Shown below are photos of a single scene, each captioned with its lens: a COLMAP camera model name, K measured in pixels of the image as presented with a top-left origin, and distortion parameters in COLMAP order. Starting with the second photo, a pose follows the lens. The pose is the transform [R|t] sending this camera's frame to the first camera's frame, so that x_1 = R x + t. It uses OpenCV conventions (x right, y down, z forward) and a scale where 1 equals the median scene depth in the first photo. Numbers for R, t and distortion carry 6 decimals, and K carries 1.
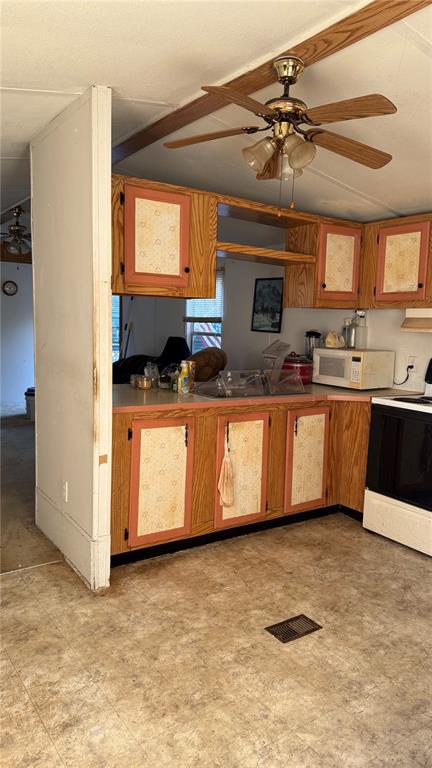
lens RADIAL K [[533.7, 0, 217.7], [0, 533.7, 384.7], [0, 0, 1]] dist [0.172464, -0.338257]
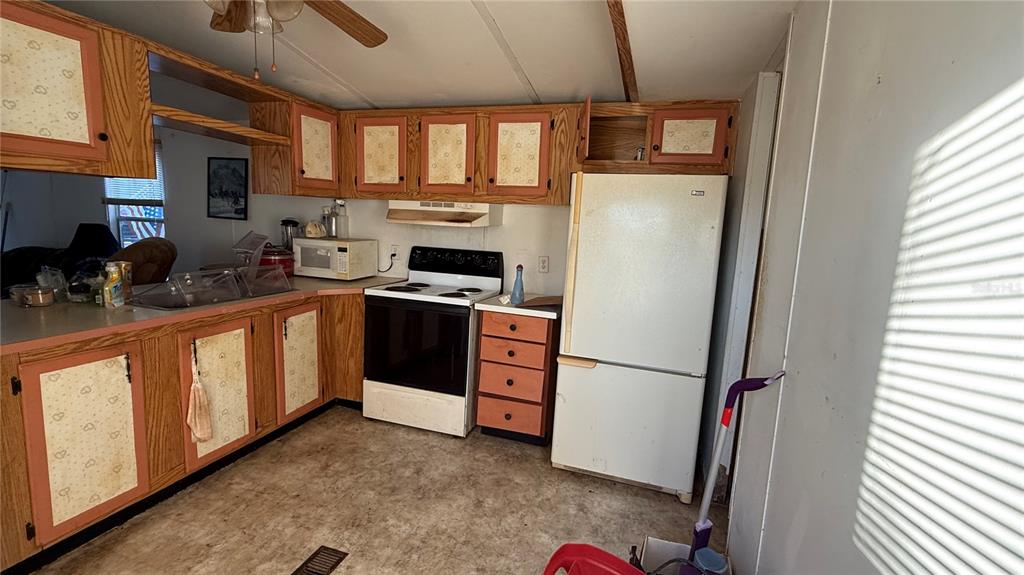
lens RADIAL K [[458.4, 0, 510.5], [0, 458.4, 286.4], [0, 0, 1]] dist [0.000642, -0.001085]
pose [[0.791124, -0.086515, 0.605506, -0.013252], [0.050818, 0.995821, 0.075887, -0.031805], [-0.609541, -0.029265, 0.792214, 0.167397]]
